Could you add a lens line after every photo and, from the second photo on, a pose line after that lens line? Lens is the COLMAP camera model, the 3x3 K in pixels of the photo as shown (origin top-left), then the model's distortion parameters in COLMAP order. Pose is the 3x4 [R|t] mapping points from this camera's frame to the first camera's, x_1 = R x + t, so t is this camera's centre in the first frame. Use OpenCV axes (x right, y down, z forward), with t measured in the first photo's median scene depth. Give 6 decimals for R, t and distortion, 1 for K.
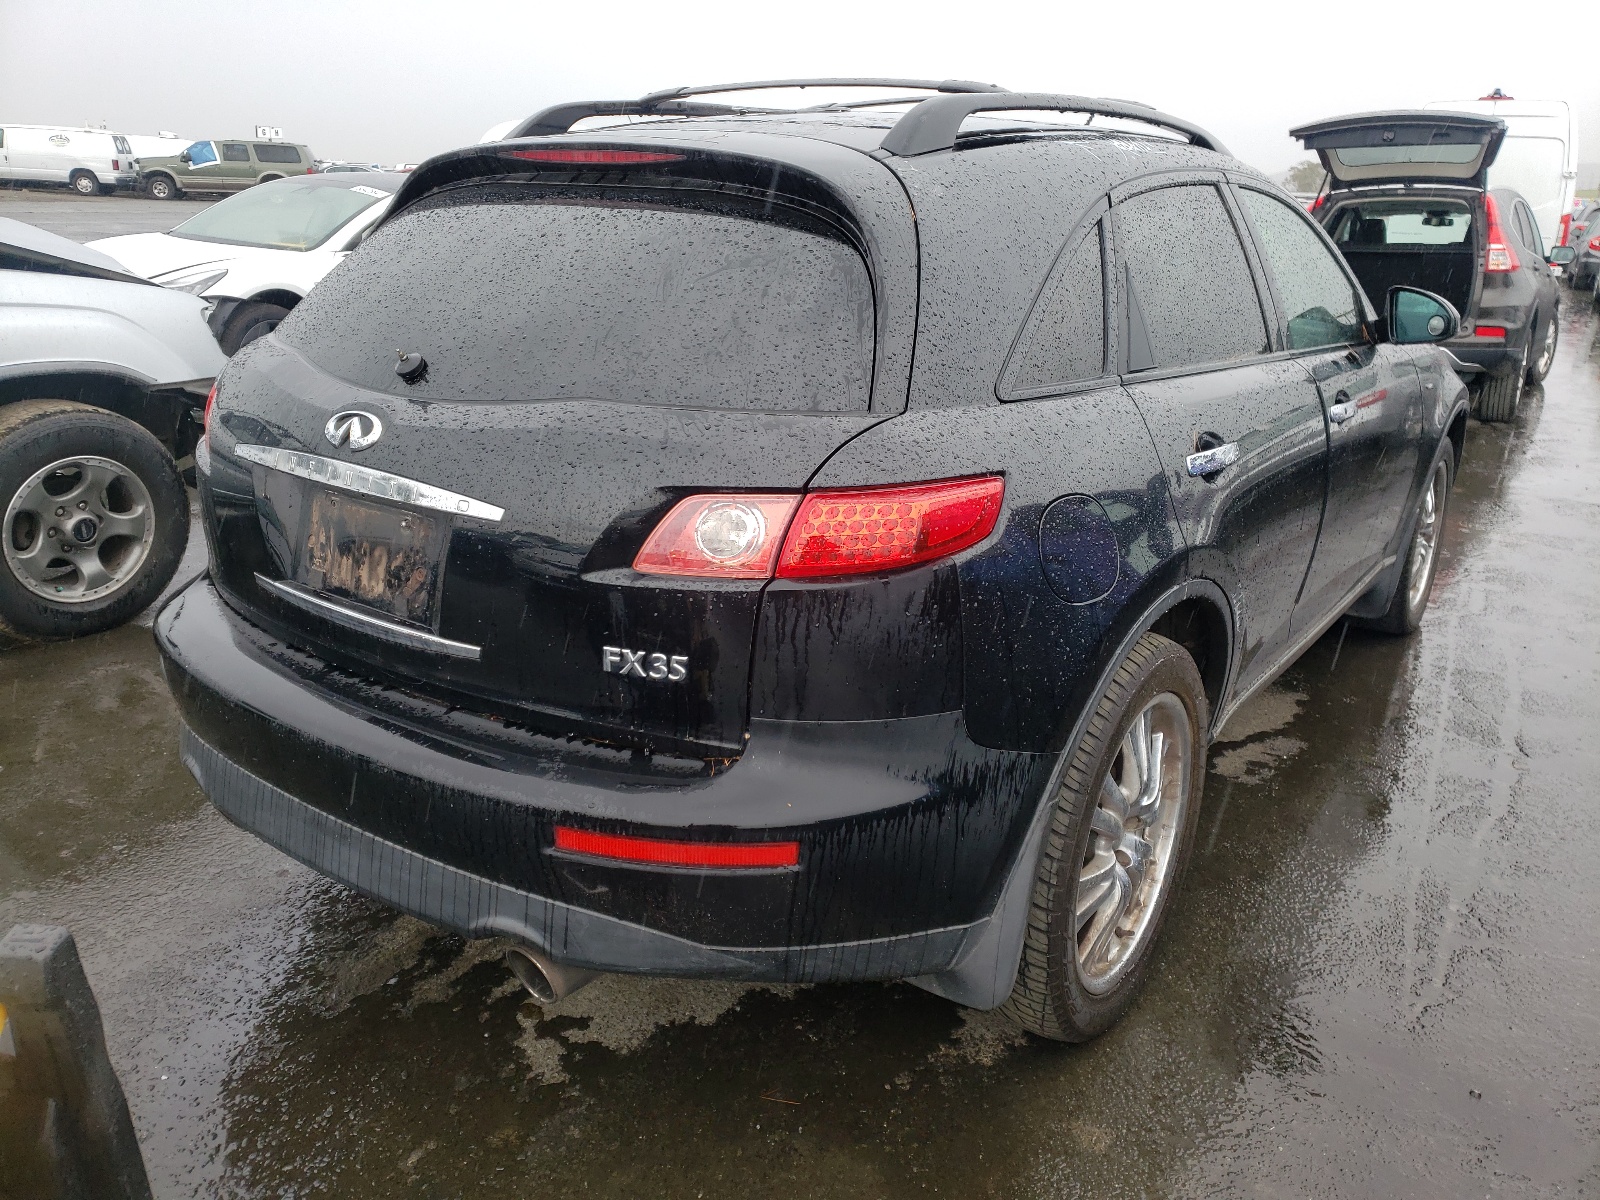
lens RADIAL K [[1223.6, 0, 800.0], [0, 1223.6, 600.0], [0, 0, 1]] dist [0.006659, 0.004123]
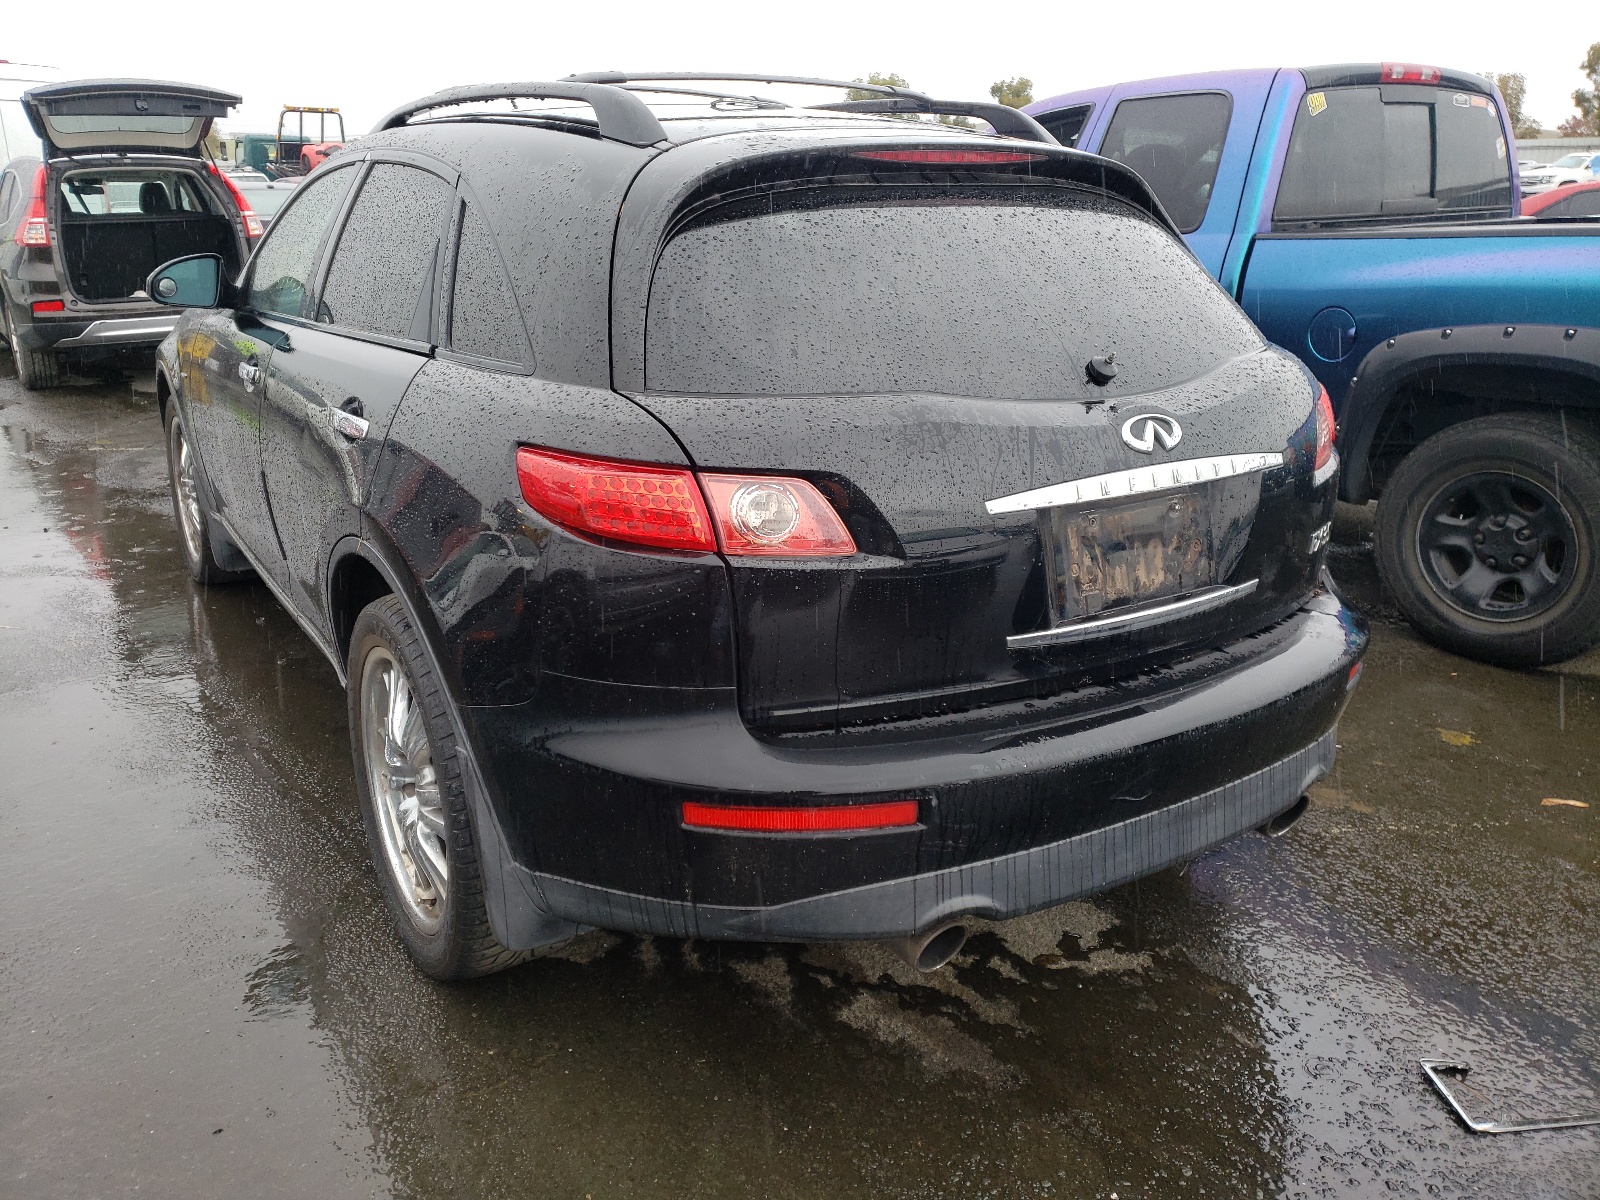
lens RADIAL K [[1195.6, 0, 800.0], [0, 1195.6, 600.0], [0, 0, 1]] dist [0.009733, 0.005933]
pose [[0.386368, -0.326381, 0.862667, -1.126835], [0.296248, 0.929655, 0.219042, -0.256326], [-0.873474, 0.170932, 0.455879, 0.669367]]
